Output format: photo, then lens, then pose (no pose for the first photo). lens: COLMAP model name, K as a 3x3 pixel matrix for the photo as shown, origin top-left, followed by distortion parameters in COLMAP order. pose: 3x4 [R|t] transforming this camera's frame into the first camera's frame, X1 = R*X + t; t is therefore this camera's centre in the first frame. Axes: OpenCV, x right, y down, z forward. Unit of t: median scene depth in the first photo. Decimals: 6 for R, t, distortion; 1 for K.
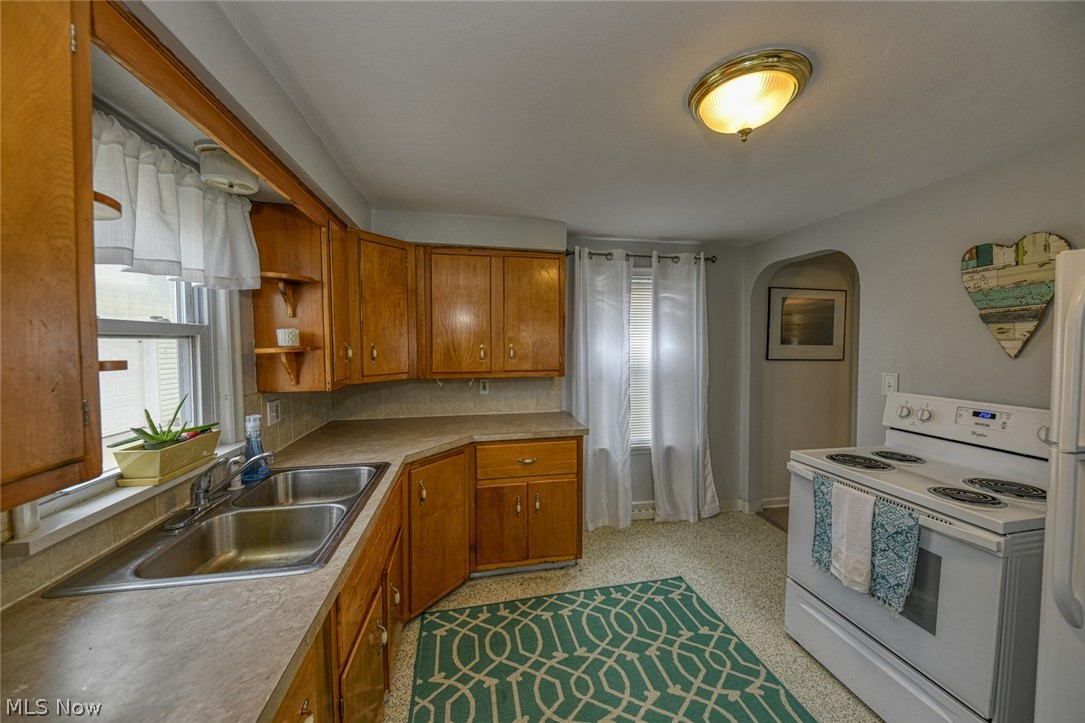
lens RADIAL K [[380.8, 0, 544.6], [0, 380.8, 358.2], [0, 0, 1]] dist [0.000000, -0.000007]
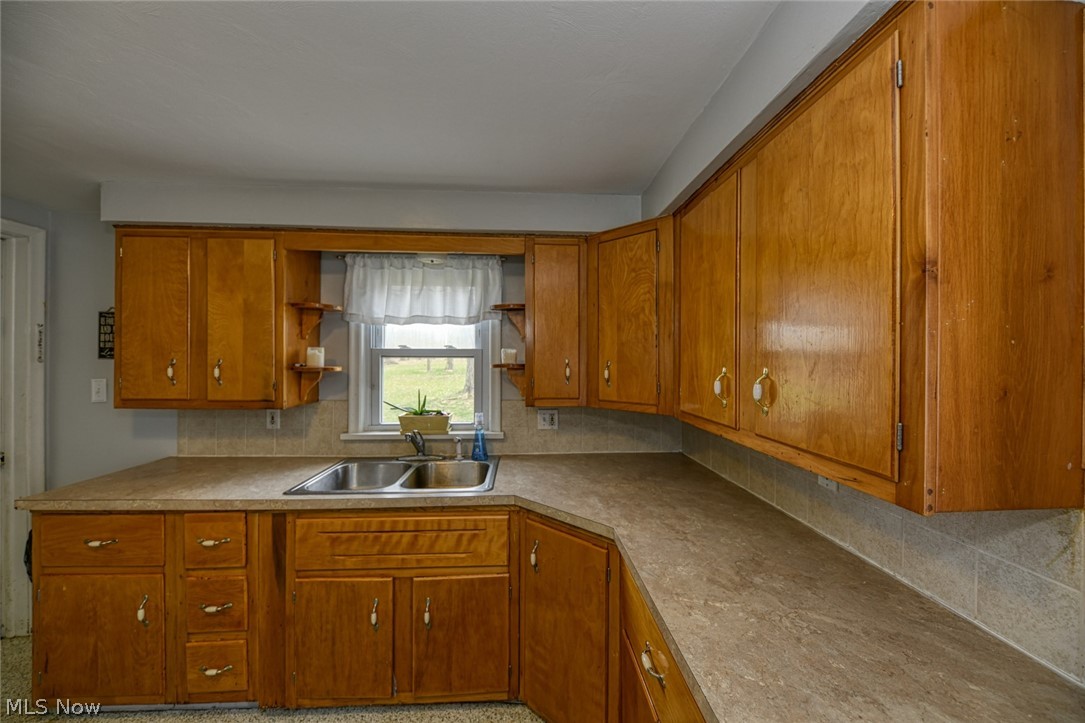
lens RADIAL K [[380.8, 0, 544.8], [0, 380.8, 360.8], [0, 0, 1]] dist [0.000000, -0.000007]
pose [[-0.128979, 0.000683, -0.991647, 0.393975], [-0.043222, 0.999046, 0.006309, -0.041155], [0.990705, 0.043674, -0.128826, 0.982009]]
